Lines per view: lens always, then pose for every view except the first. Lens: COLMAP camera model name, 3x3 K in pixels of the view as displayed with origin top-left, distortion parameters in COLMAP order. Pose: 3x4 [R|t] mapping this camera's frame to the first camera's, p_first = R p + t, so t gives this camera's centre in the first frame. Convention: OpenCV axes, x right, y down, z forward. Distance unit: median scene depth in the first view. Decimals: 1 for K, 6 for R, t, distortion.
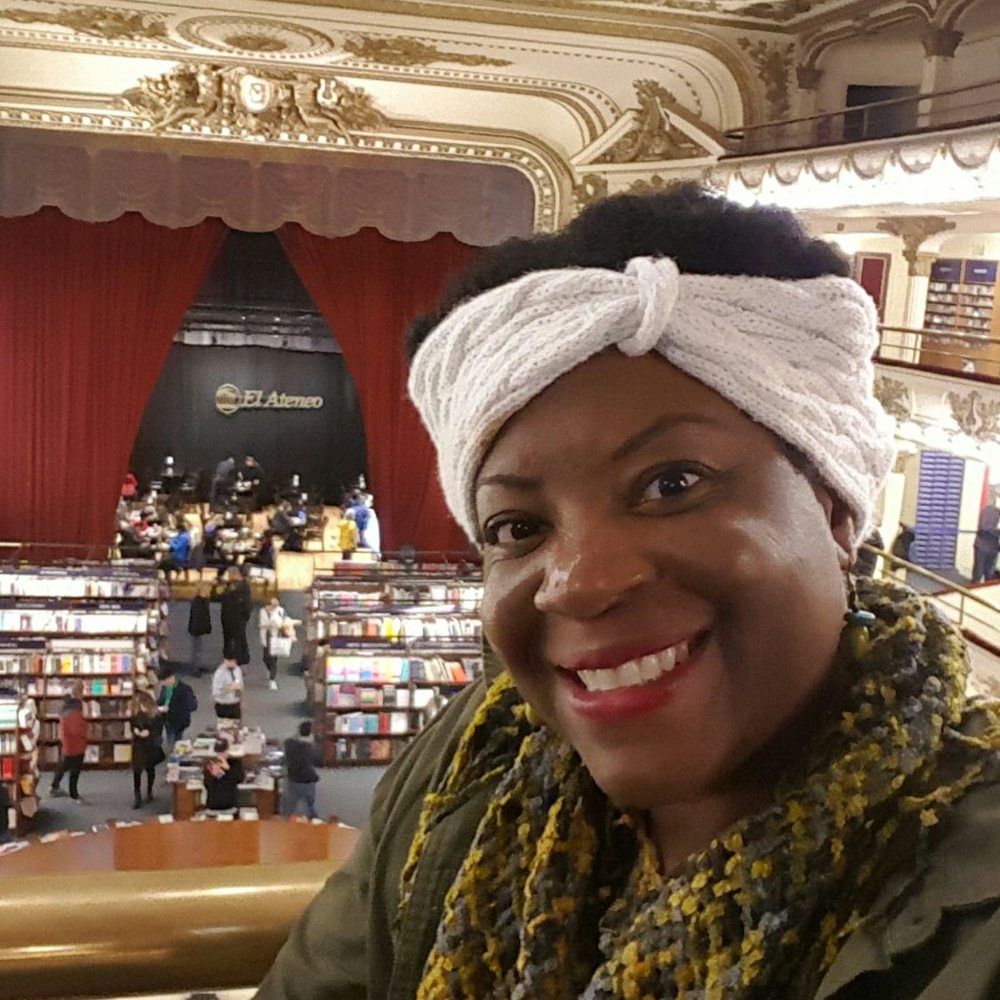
lens RADIAL K [[1178.6, 0, 525.3], [0, 1178.6, 448.0], [0, 0, 1]] dist [-0.050554, 0.000000]
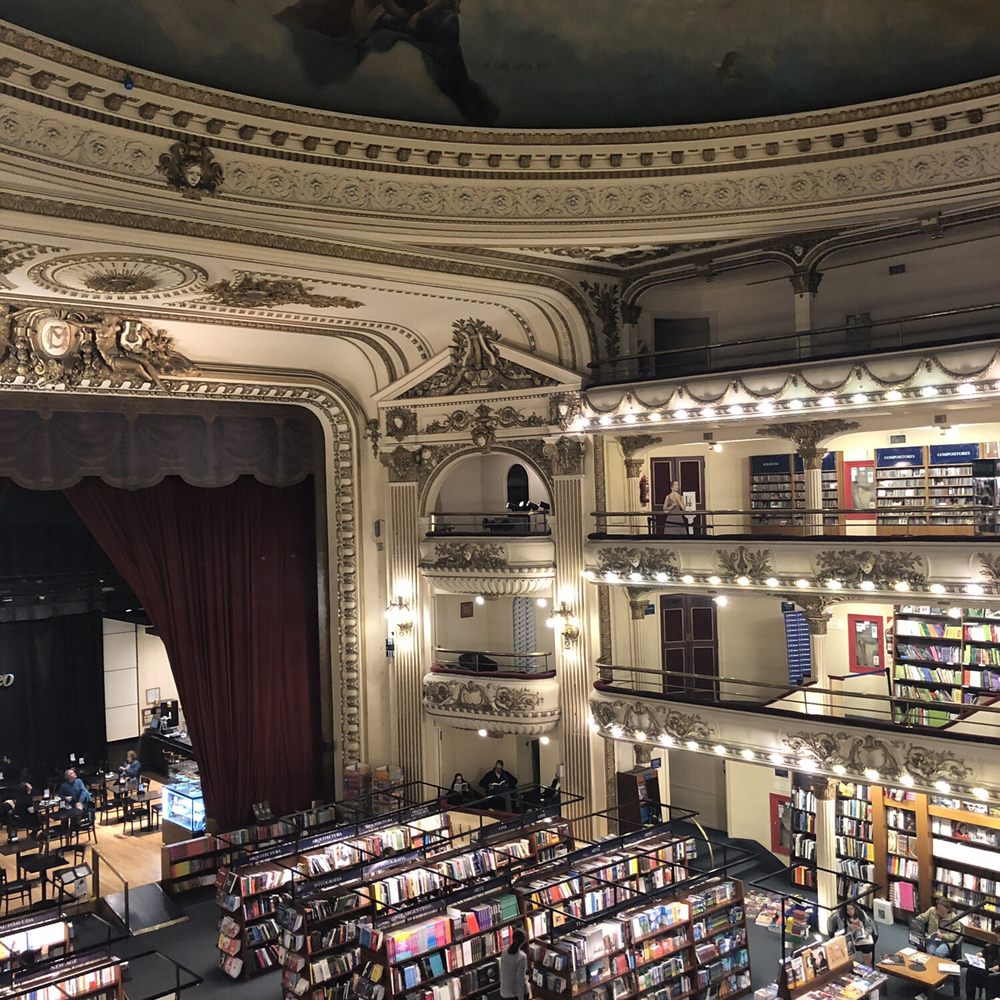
lens RADIAL K [[1116.5, 0, 520.7], [0, 1116.5, 515.7], [0, 0, 1]] dist [0.023651, 0.000000]
pose [[0.861538, -0.098361, 0.498073, -0.430790], [0.165048, 0.982027, -0.091557, -0.035687], [-0.480116, 0.161086, 0.862288, 0.124833]]
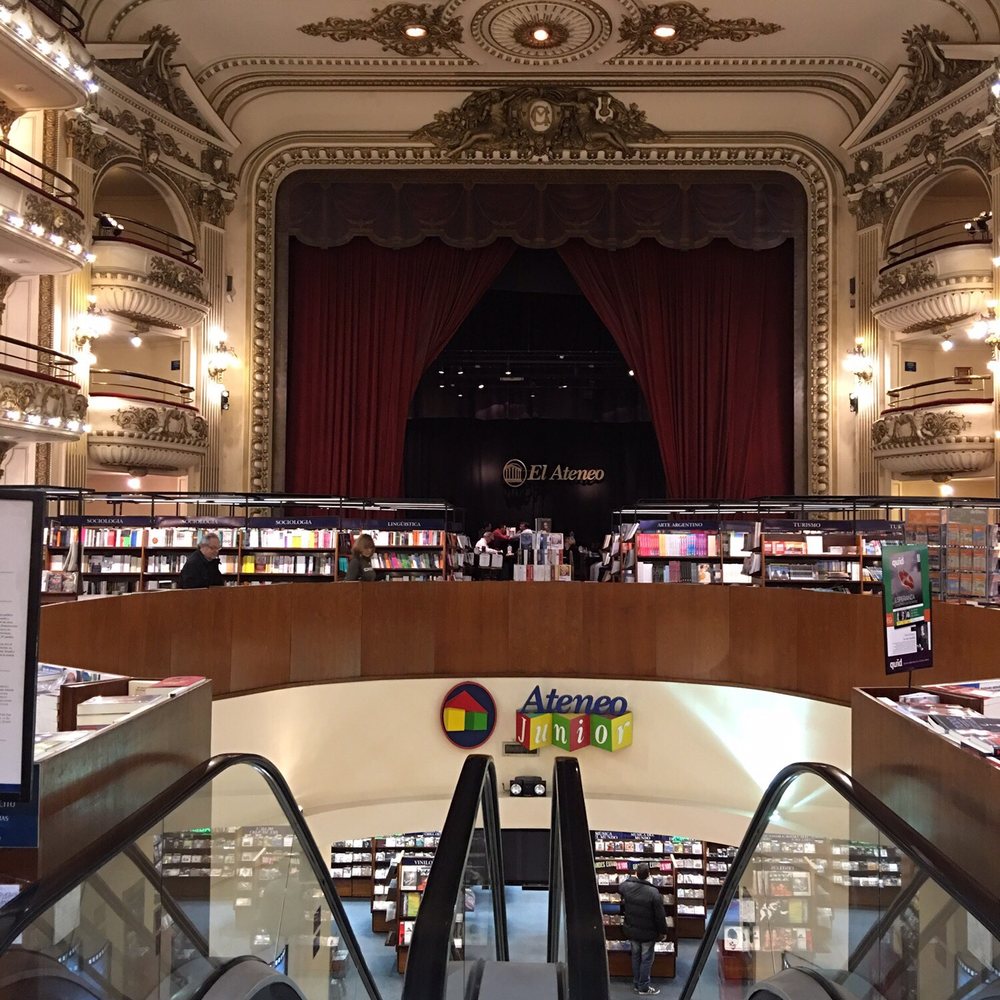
lens RADIAL K [[1116.5, 0, 520.3], [0, 1116.5, 488.3], [0, 0, 1]] dist [0.023651, 0.000000]
pose [[0.973513, -0.067784, -0.218353, -0.050505], [0.022178, 0.978534, -0.204888, 0.297026], [0.227554, 0.194619, 0.954119, 0.075304]]
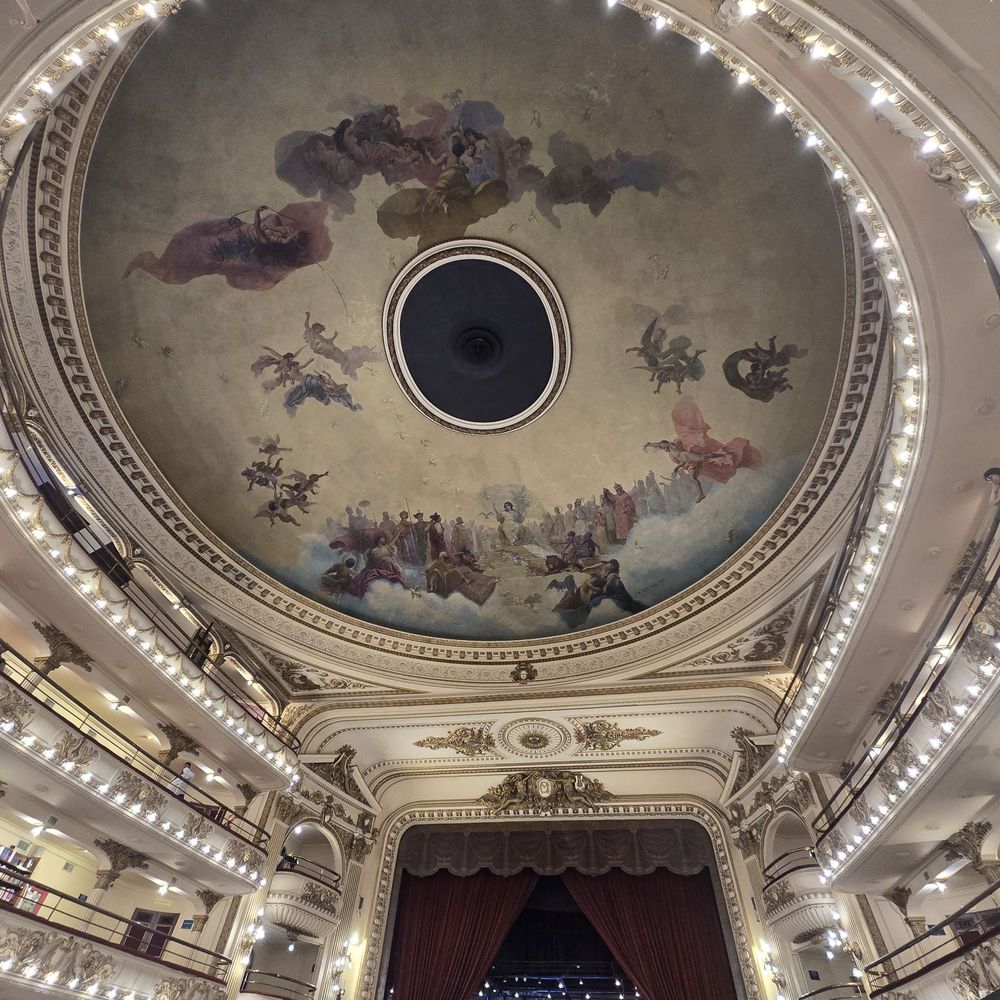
lens RADIAL K [[544.8, 0, 497.0], [0, 544.8, 484.8], [0, 0, 1]] dist [-0.001756, 0.002241]
pose [[0.924852, -0.309819, -0.220592, 0.070085], [-0.040534, 0.496407, -0.867143, 0.290918], [0.378161, 0.810921, 0.446544, 0.163201]]
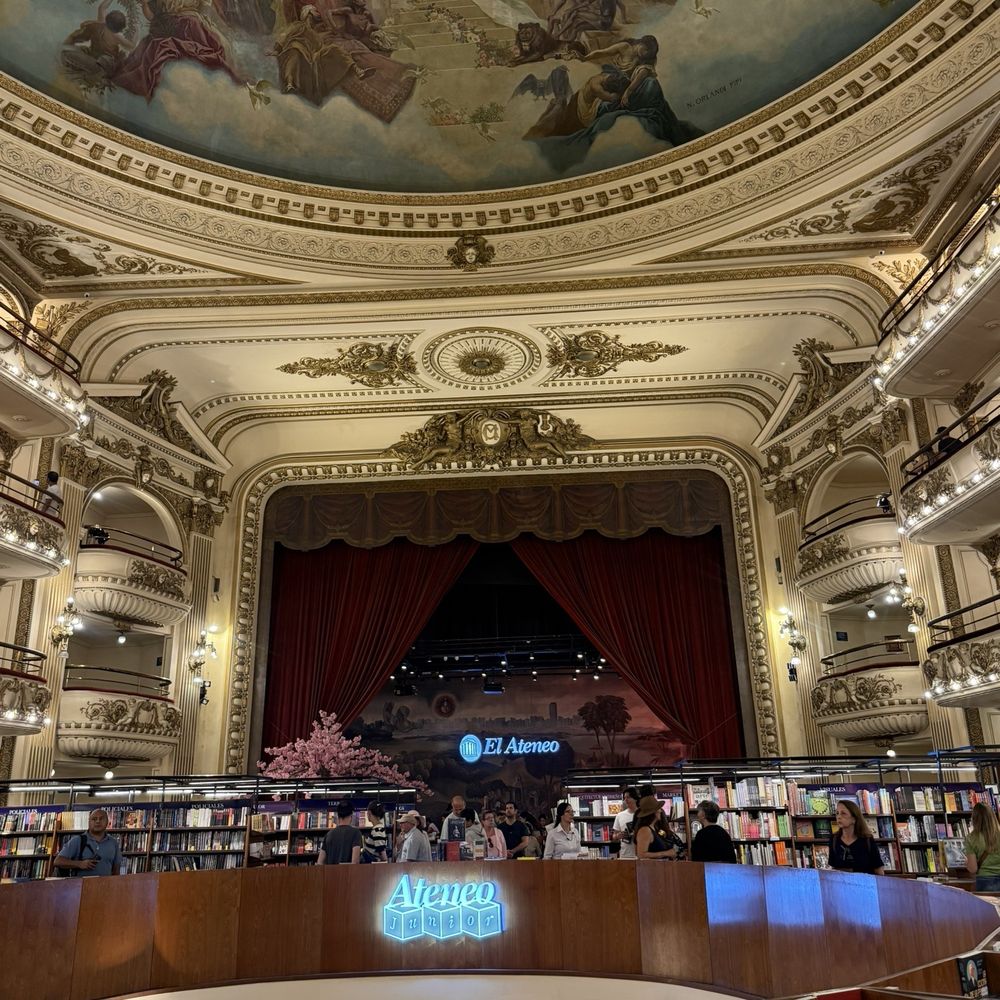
lens RADIAL K [[952.8, 0, 498.4], [0, 952.8, 499.4], [0, 0, 1]] dist [0.085656, 0.000000]
pose [[0.960729, -0.166538, -0.221955, -0.003342], [0.044657, 0.882243, -0.468672, 0.293523], [0.273870, 0.440355, 0.855034, 0.171735]]
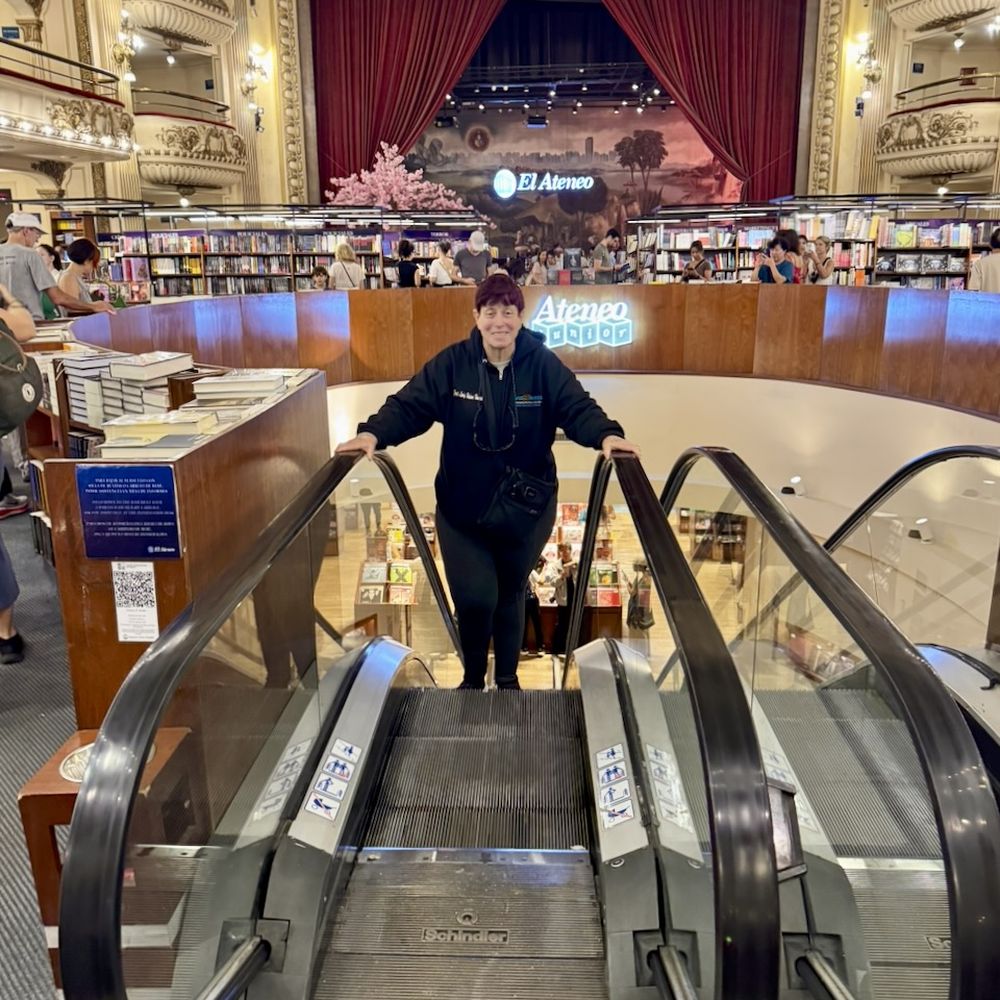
lens RADIAL K [[959.3, 0, 491.8], [0, 959.3, 501.0], [0, 0, 1]] dist [0.001923, 0.000000]
pose [[0.965821, -0.012621, -0.258902, -0.082007], [0.036216, 0.995587, 0.086569, 0.298738], [0.256667, -0.092987, 0.962016, 0.108770]]
